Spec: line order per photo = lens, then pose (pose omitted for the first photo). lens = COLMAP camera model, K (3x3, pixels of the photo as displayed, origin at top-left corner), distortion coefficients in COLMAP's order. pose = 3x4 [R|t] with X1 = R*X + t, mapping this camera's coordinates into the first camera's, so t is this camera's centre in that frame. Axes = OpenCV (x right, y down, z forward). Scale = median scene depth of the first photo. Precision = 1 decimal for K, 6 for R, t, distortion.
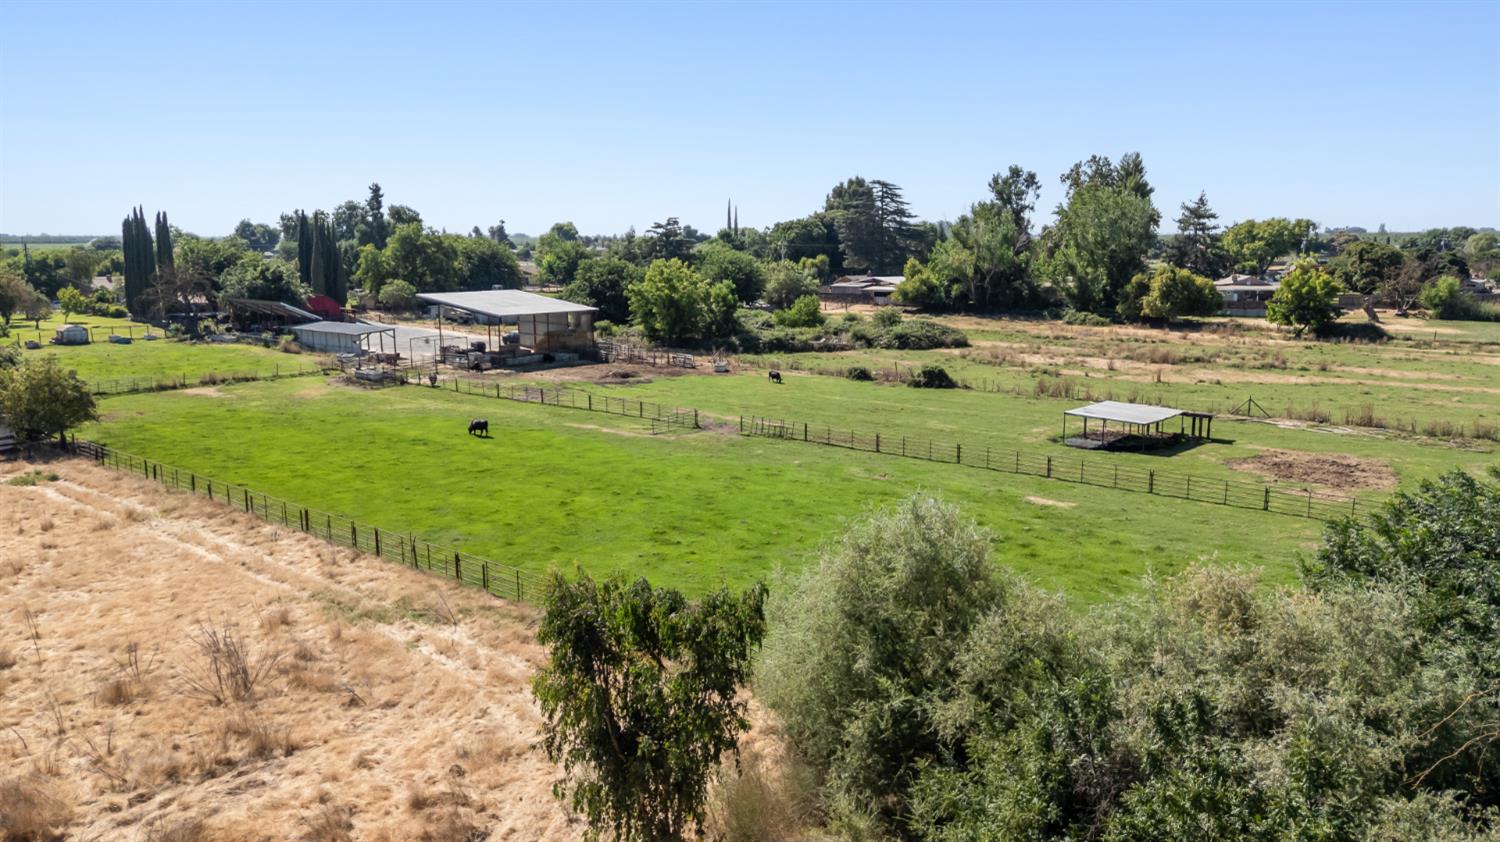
lens RADIAL K [[1103.3, 0, 762.3], [0, 1103.3, 431.1], [0, 0, 1]] dist [0.115103, -0.140003]
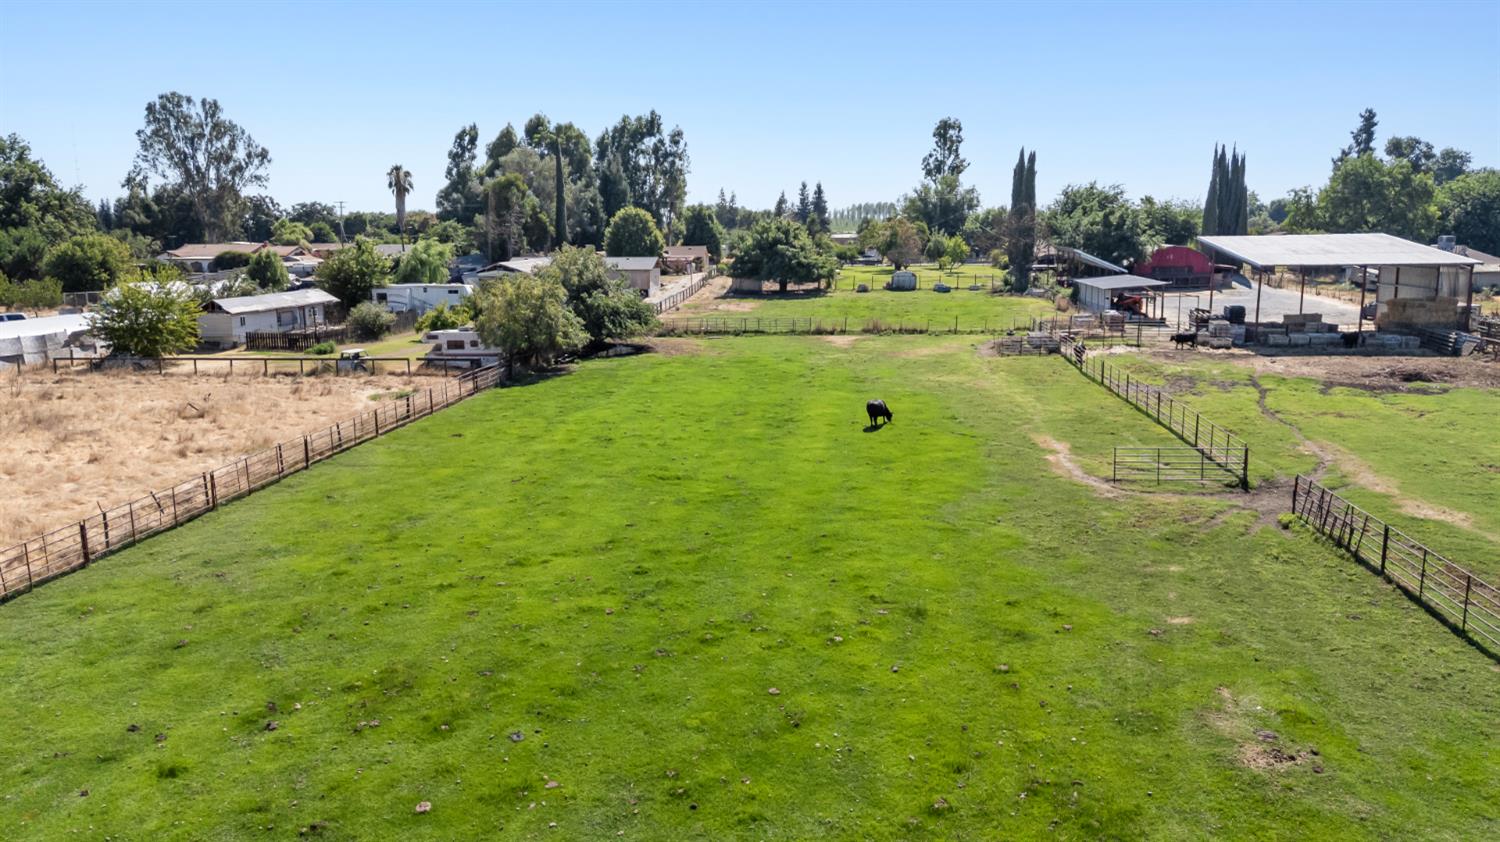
lens RADIAL K [[1103.3, 0, 762.3], [0, 1103.3, 431.1], [0, 0, 1]] dist [0.115103, -0.140003]
pose [[0.553112, 0.151765, -0.819167, 0.132644], [-0.138085, 0.986368, 0.089505, -0.025505], [0.821584, 0.063608, 0.566528, 0.364412]]
